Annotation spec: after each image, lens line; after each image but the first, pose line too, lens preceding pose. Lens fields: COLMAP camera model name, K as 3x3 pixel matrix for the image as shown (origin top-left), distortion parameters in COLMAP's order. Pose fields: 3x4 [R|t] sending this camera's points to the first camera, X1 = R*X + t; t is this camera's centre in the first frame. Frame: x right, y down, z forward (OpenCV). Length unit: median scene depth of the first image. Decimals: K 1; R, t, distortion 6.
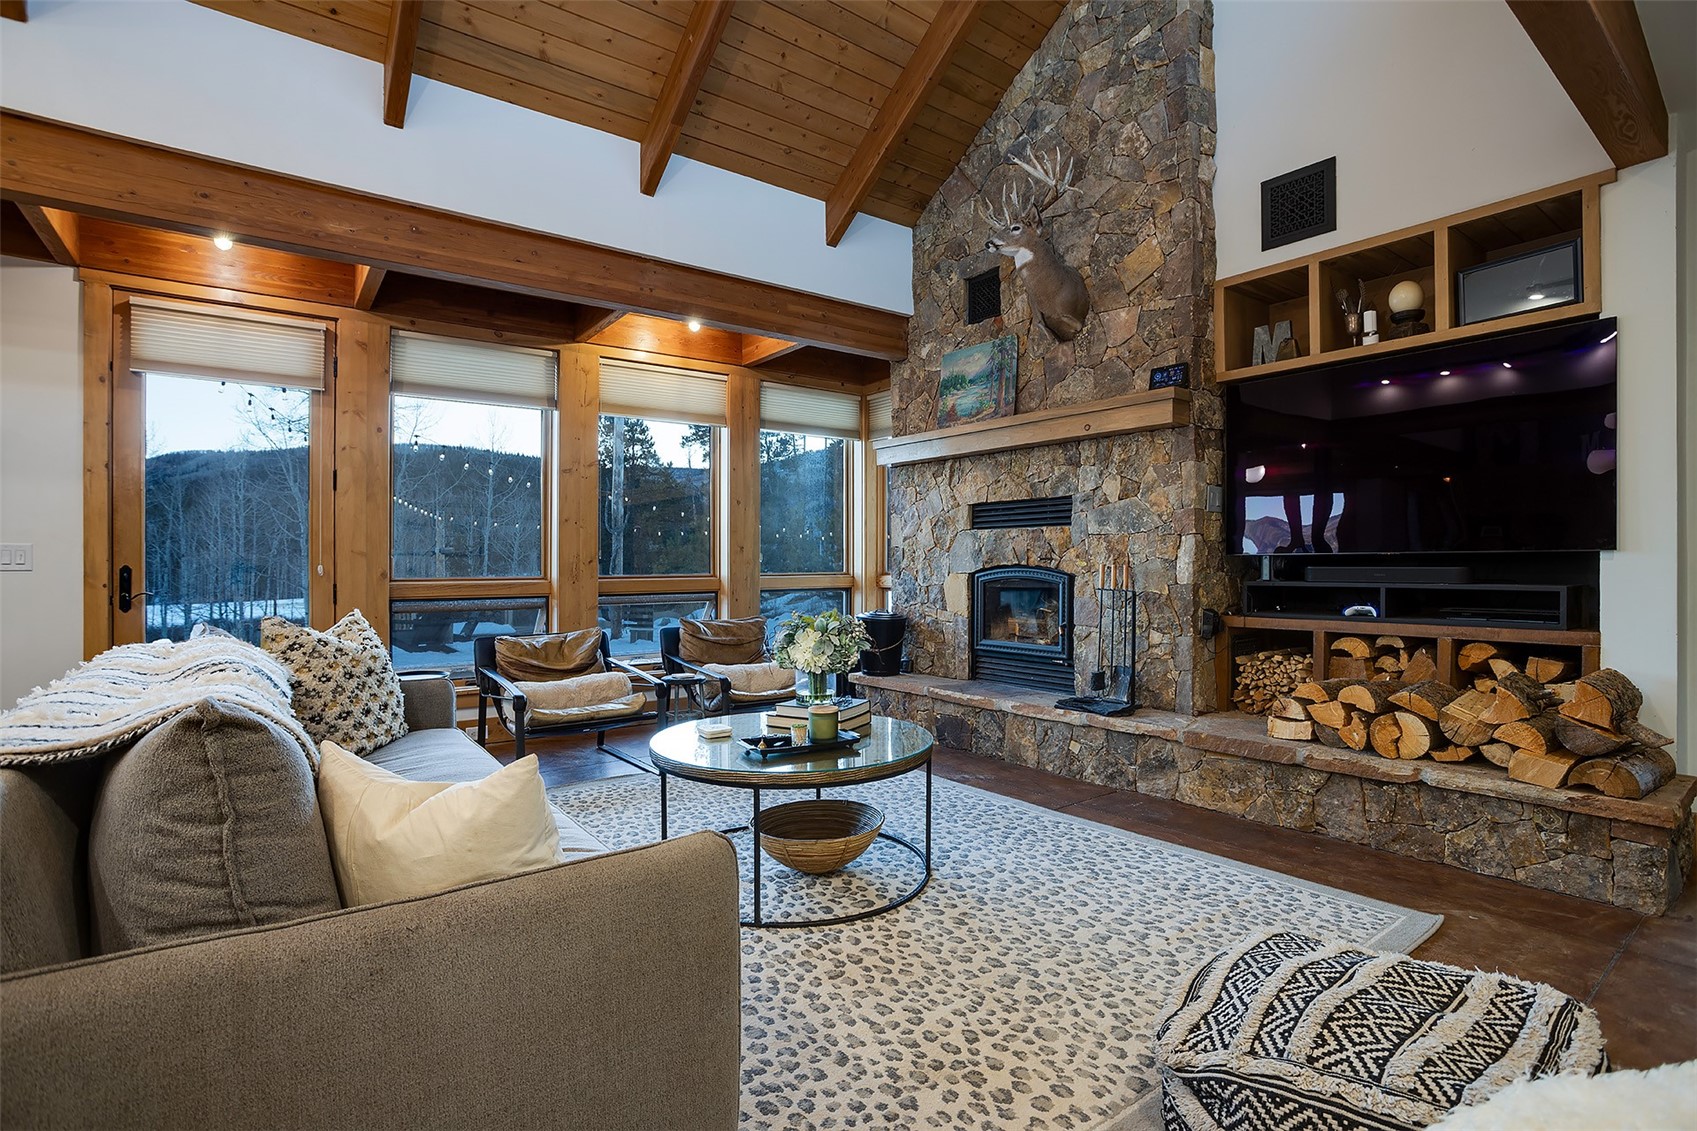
lens RADIAL K [[822.3, 0, 839.7], [0, 822.3, 567.9], [0, 0, 1]] dist [-0.075143, 0.037638]
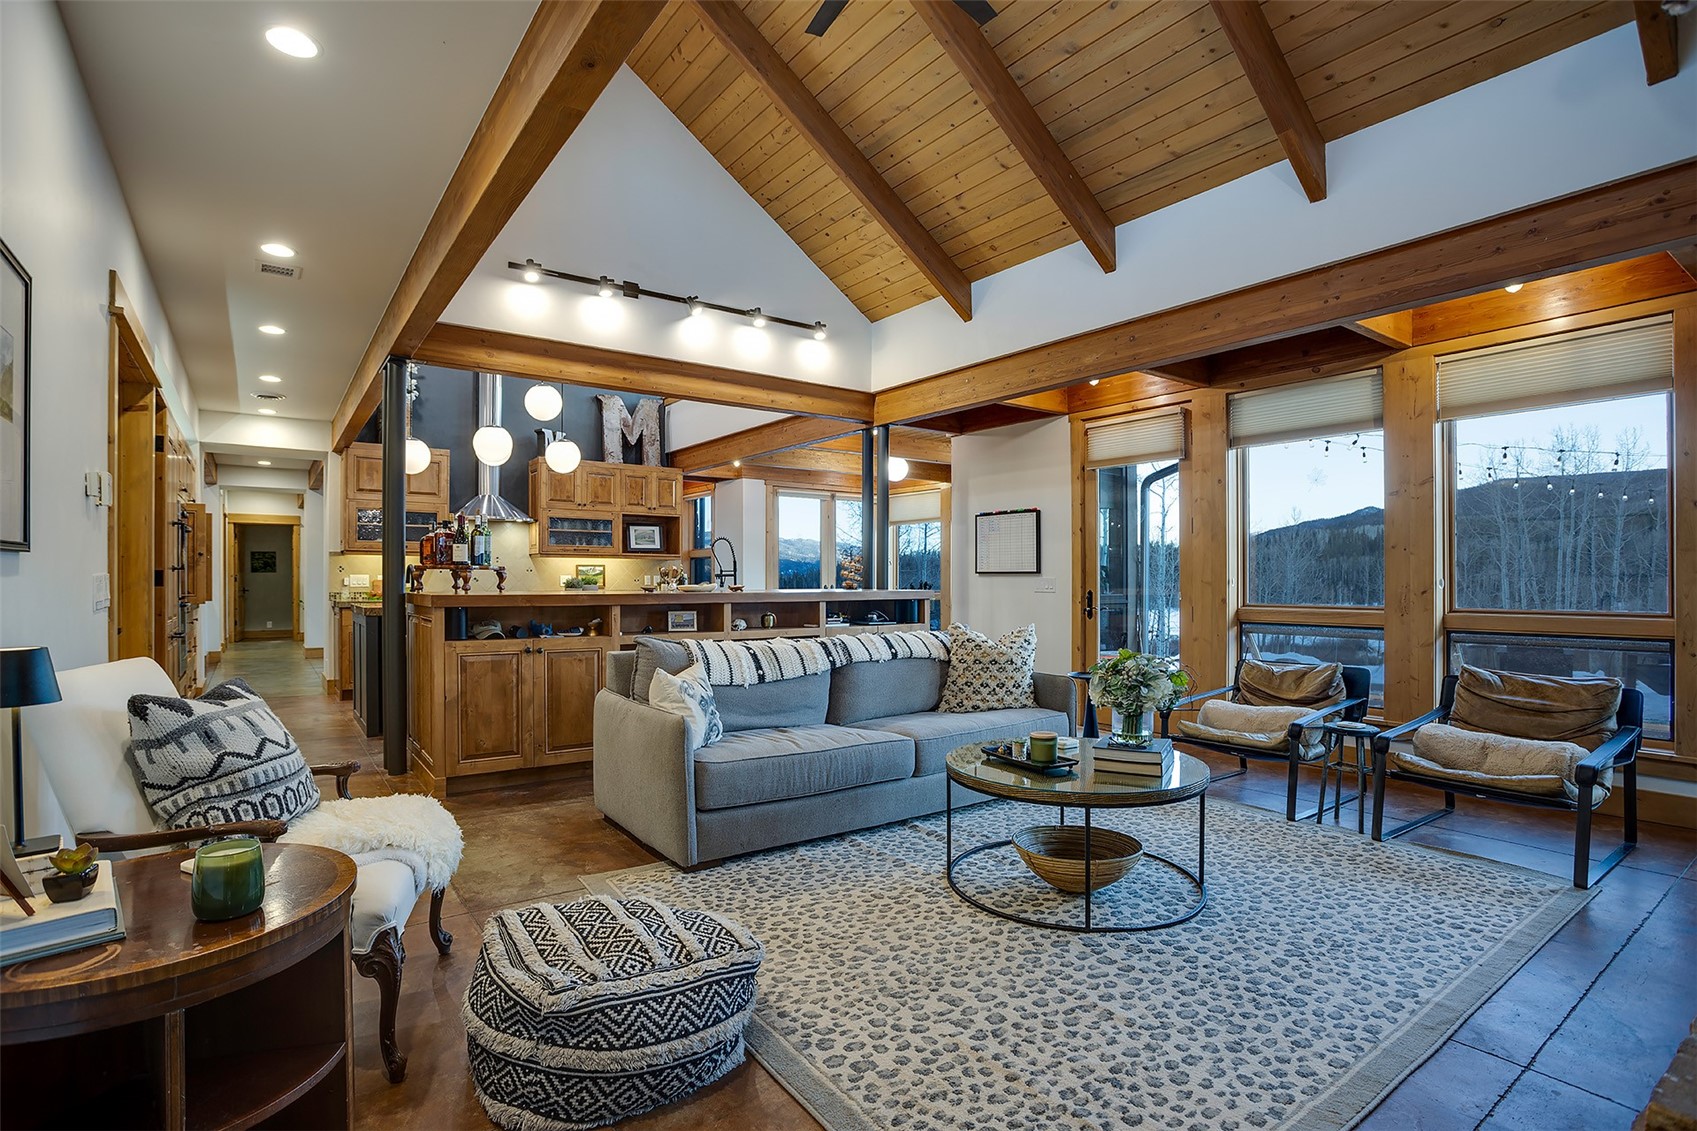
lens RADIAL K [[822.3, 0, 839.7], [0, 822.3, 567.9], [0, 0, 1]] dist [-0.075143, 0.037638]
pose [[-0.024847, -0.010019, -0.999641, 1.105191], [-0.002307, 0.999948, -0.009964, -0.043193], [0.999689, 0.002058, -0.024869, 0.753619]]
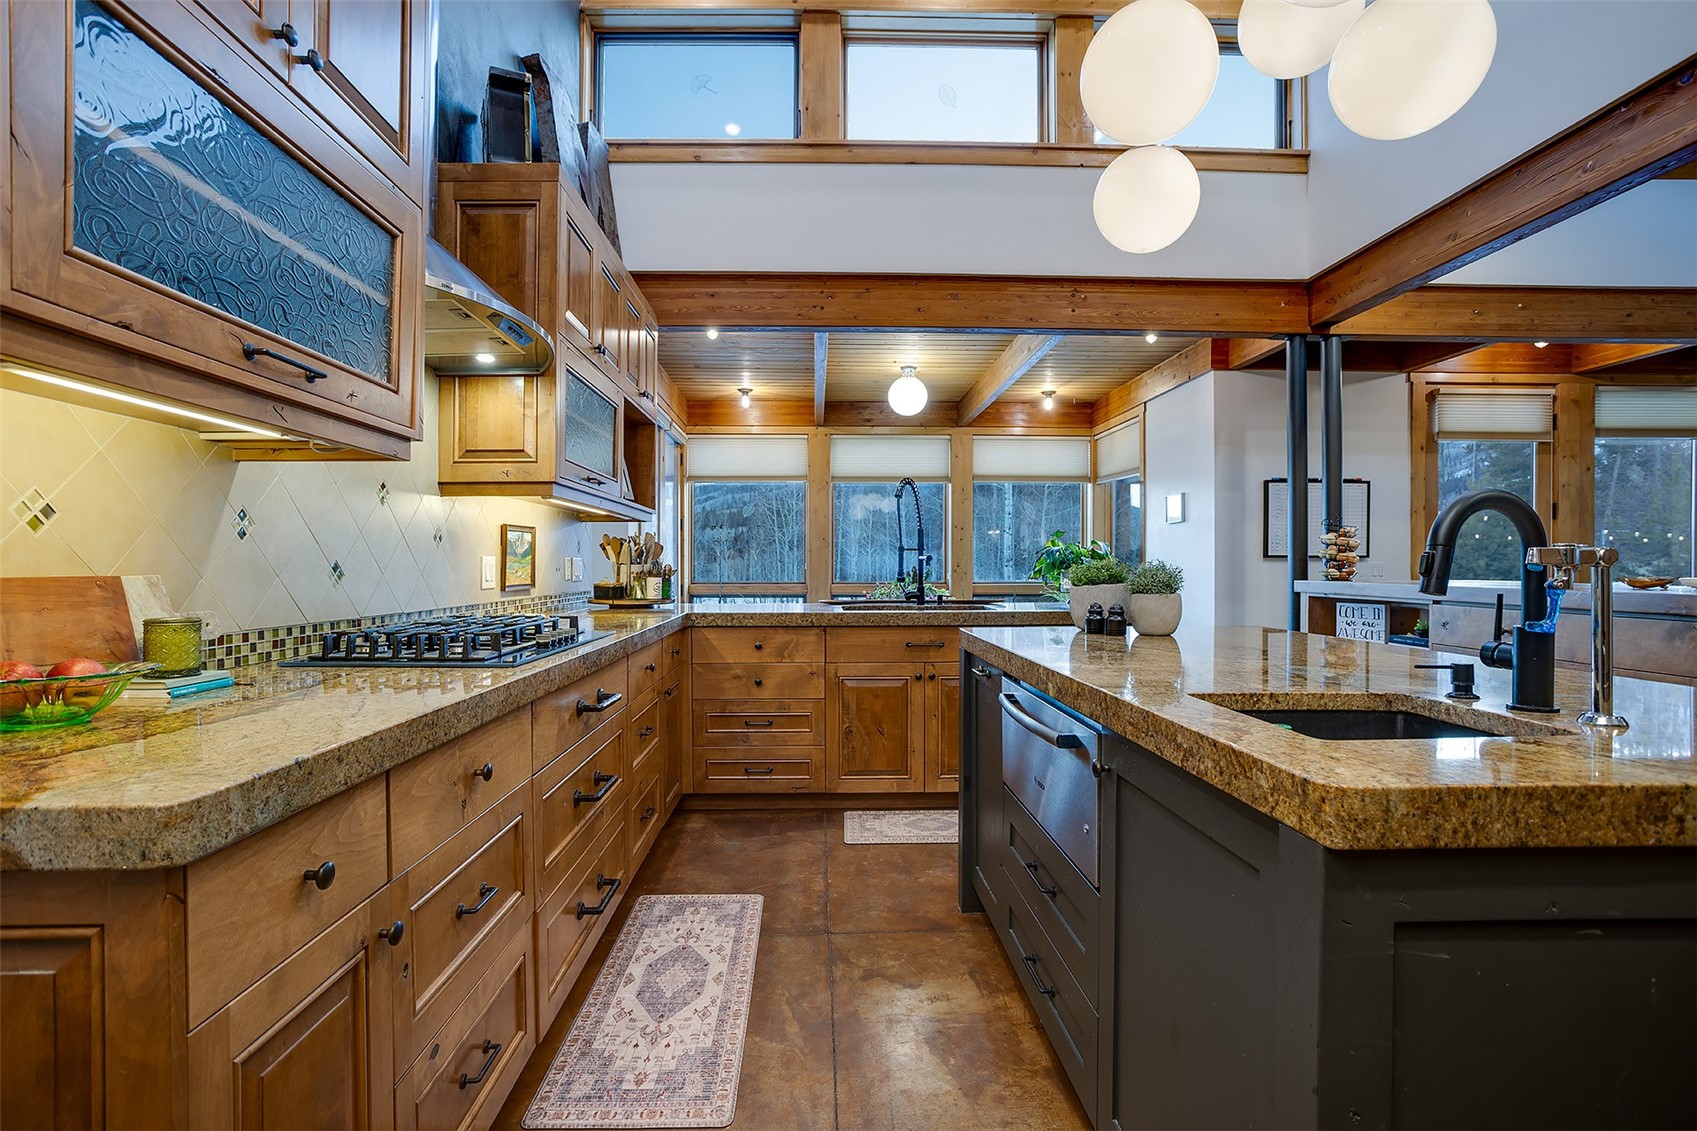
lens RADIAL K [[822.3, 0, 839.7], [0, 822.3, 567.9], [0, 0, 1]] dist [-0.075143, 0.037638]
pose [[0.793828, 0.005270, -0.608120, -1.235413], [-0.006593, 0.999978, 0.000060, -0.018055], [0.608107, 0.003962, 0.793845, -1.119244]]
